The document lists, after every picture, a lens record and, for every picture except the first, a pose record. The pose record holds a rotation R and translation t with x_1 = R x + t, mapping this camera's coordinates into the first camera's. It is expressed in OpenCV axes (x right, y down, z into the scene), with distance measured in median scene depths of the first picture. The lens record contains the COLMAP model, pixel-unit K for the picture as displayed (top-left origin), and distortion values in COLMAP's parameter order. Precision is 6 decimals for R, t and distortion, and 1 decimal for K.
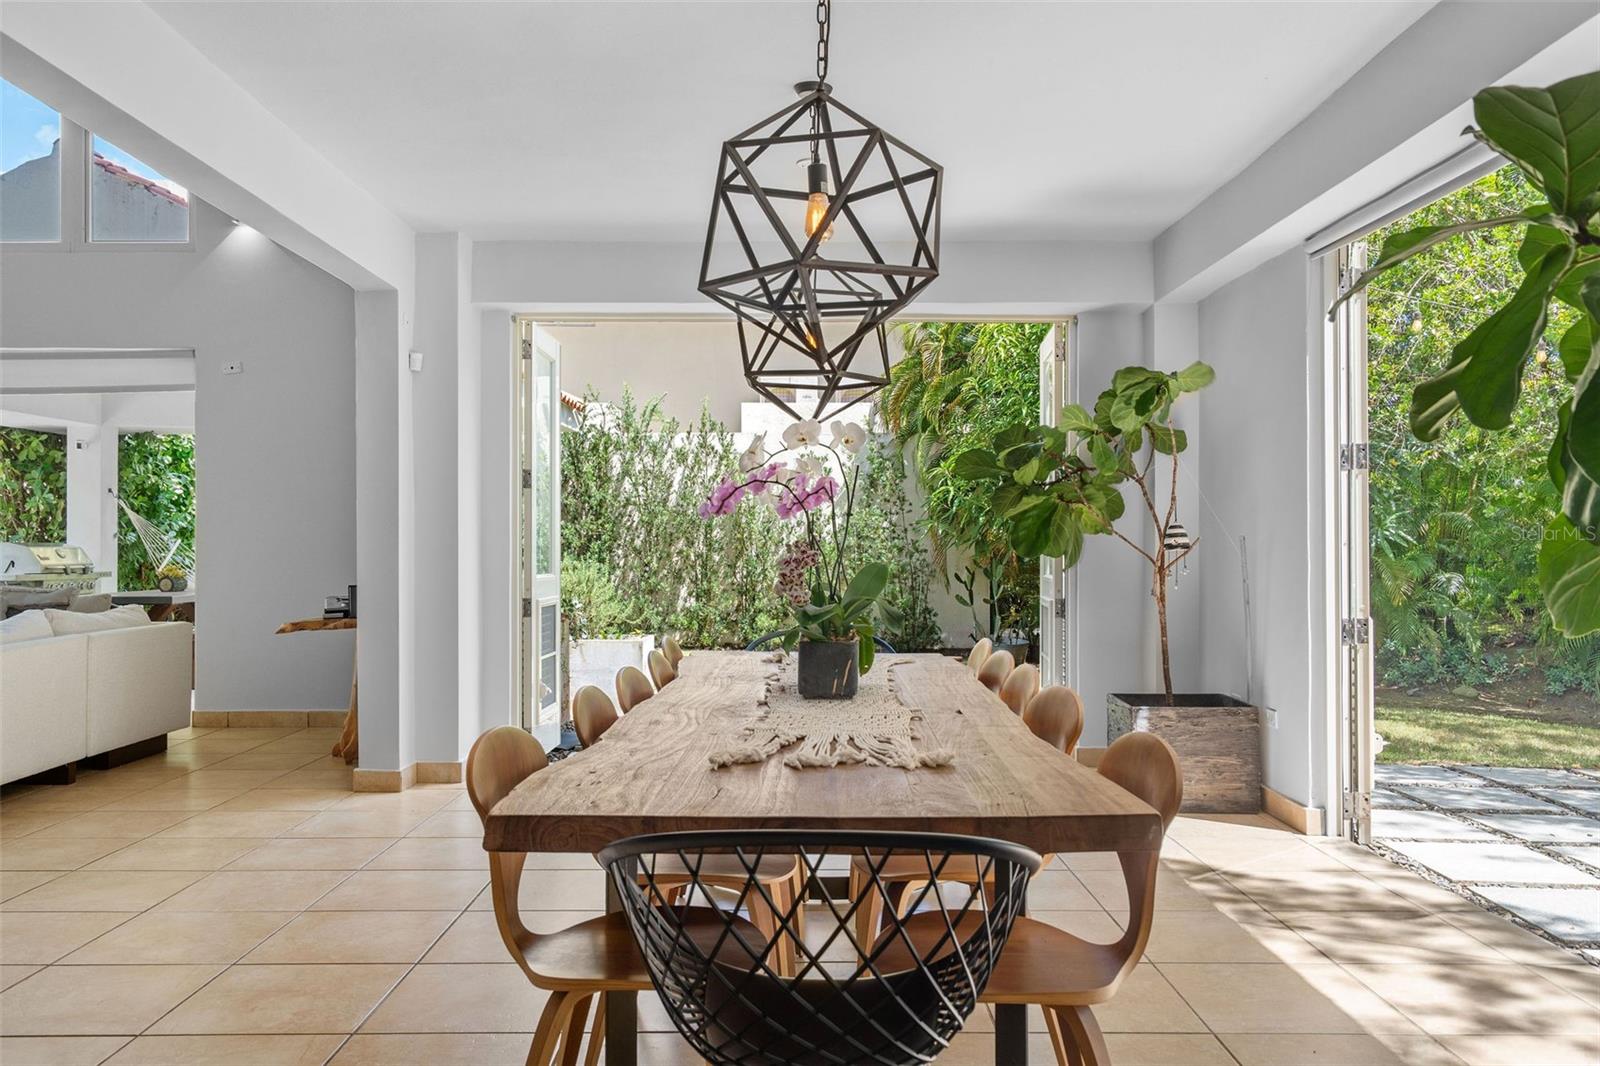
lens RADIAL K [[1276.1, 0, 800.0], [0, 1276.1, 533.0], [0, 0, 1]] dist [-0.003133, -0.000259]
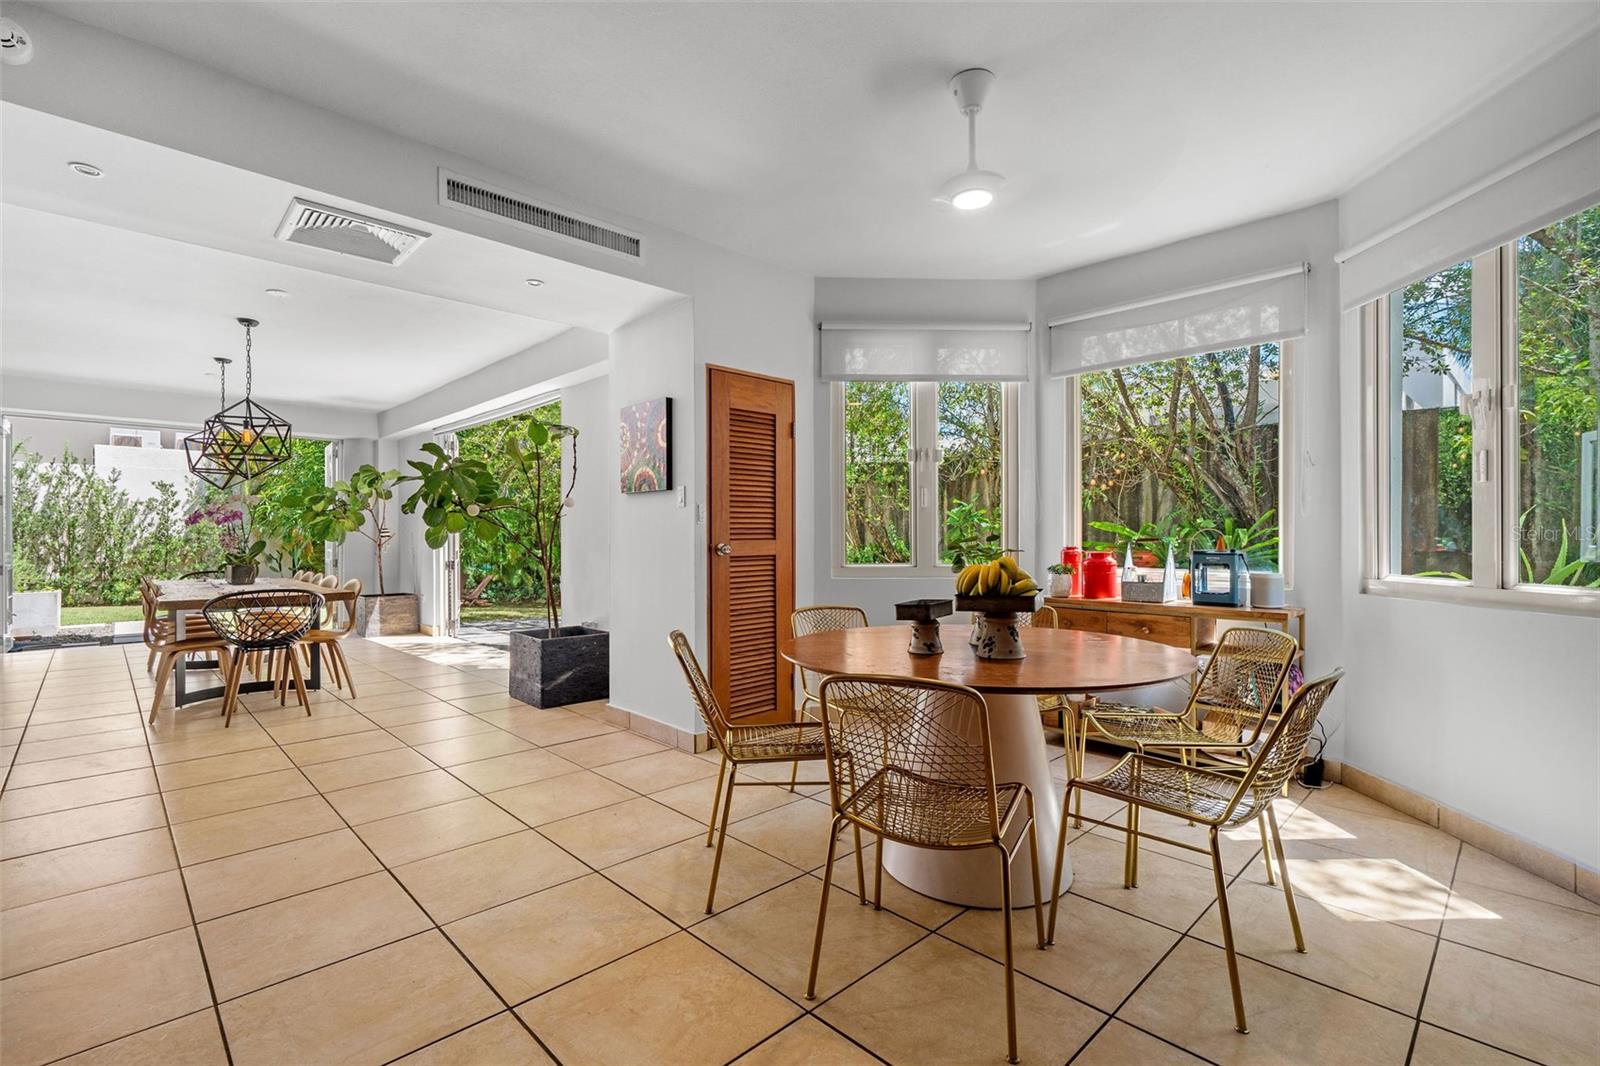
lens RADIAL K [[727.6, 0, 794.6], [0, 727.6, 536.7], [0, 0, 1]] dist [-0.002838, -0.000507]
pose [[0.725438, -0.001110, 0.688286, -0.111081], [-0.003277, 0.999982, 0.005067, 0.000898], [-0.688279, -0.005932, 0.725421, -0.596571]]
